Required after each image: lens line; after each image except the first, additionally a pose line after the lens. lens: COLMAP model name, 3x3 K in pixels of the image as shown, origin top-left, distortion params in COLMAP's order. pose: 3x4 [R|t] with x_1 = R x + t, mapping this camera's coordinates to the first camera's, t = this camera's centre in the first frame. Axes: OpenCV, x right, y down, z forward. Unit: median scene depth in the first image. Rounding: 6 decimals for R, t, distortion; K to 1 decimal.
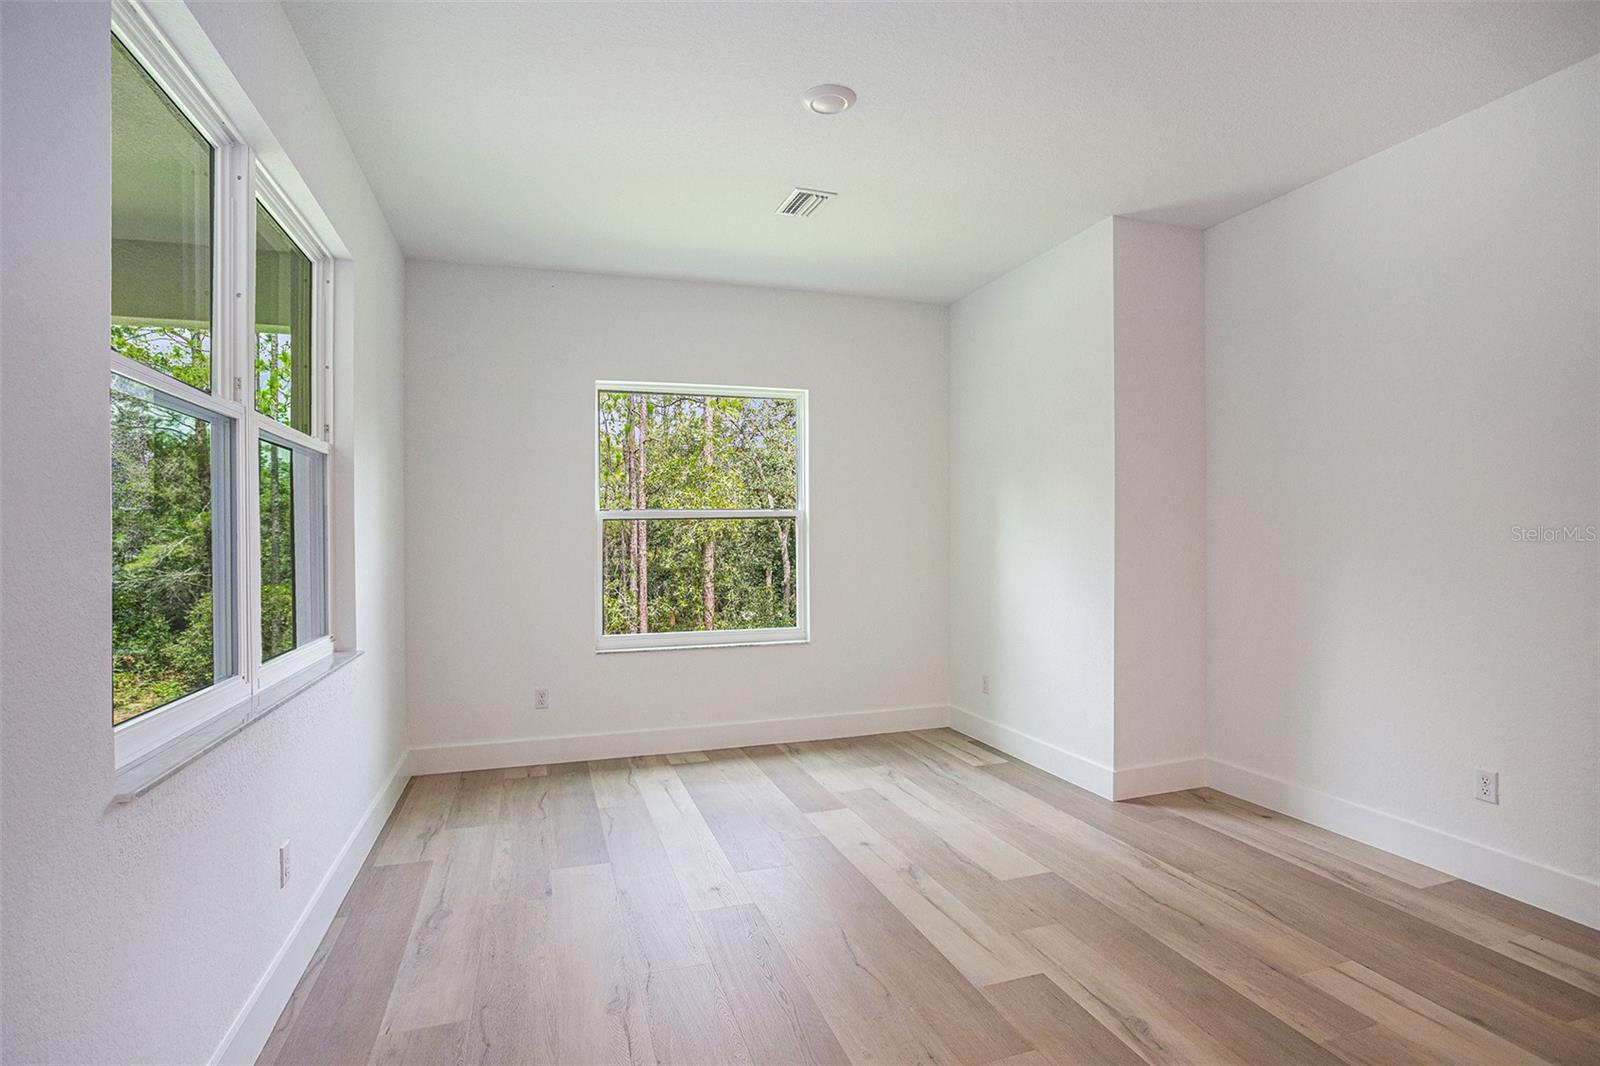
lens RADIAL K [[782.3, 0, 793.7], [0, 782.3, 531.9], [0, 0, 1]] dist [-0.067224, 0.025965]
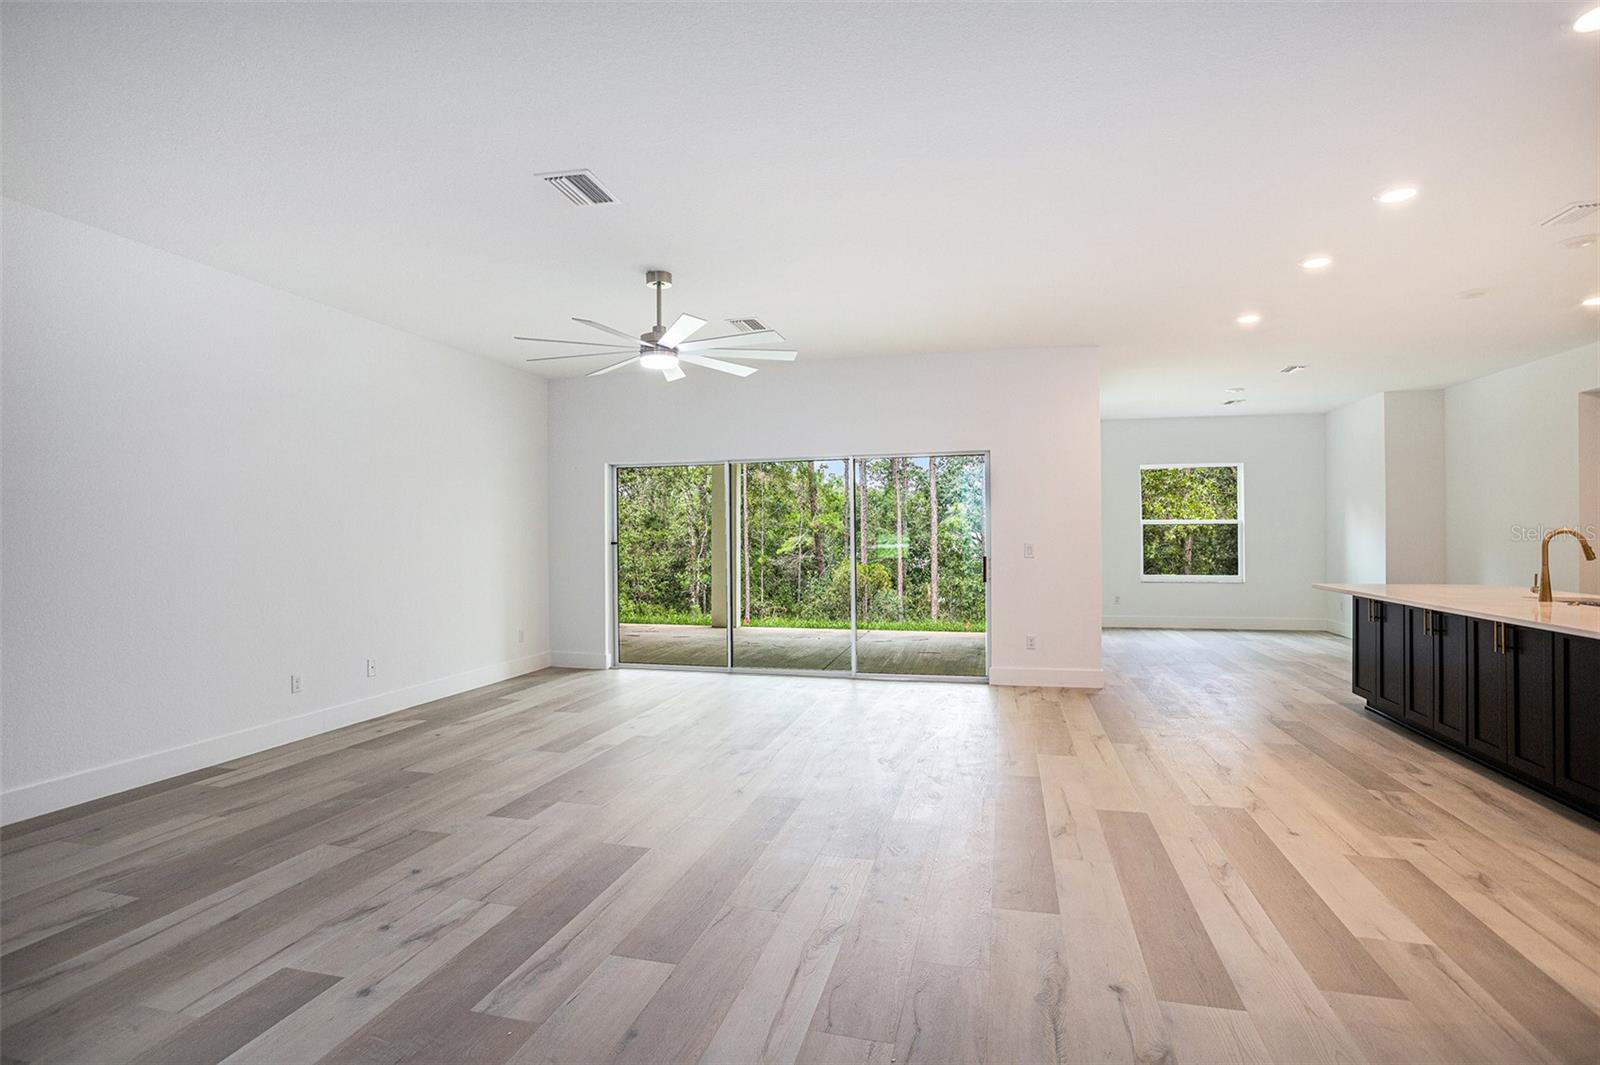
lens RADIAL K [[782.3, 0, 793.7], [0, 782.3, 531.4], [0, 0, 1]] dist [-0.067224, 0.025965]
pose [[0.838559, 0.002528, -0.544805, 0.162956], [-0.001098, 0.999995, 0.002950, -0.000125], [0.544810, -0.001876, 0.838558, -1.798953]]
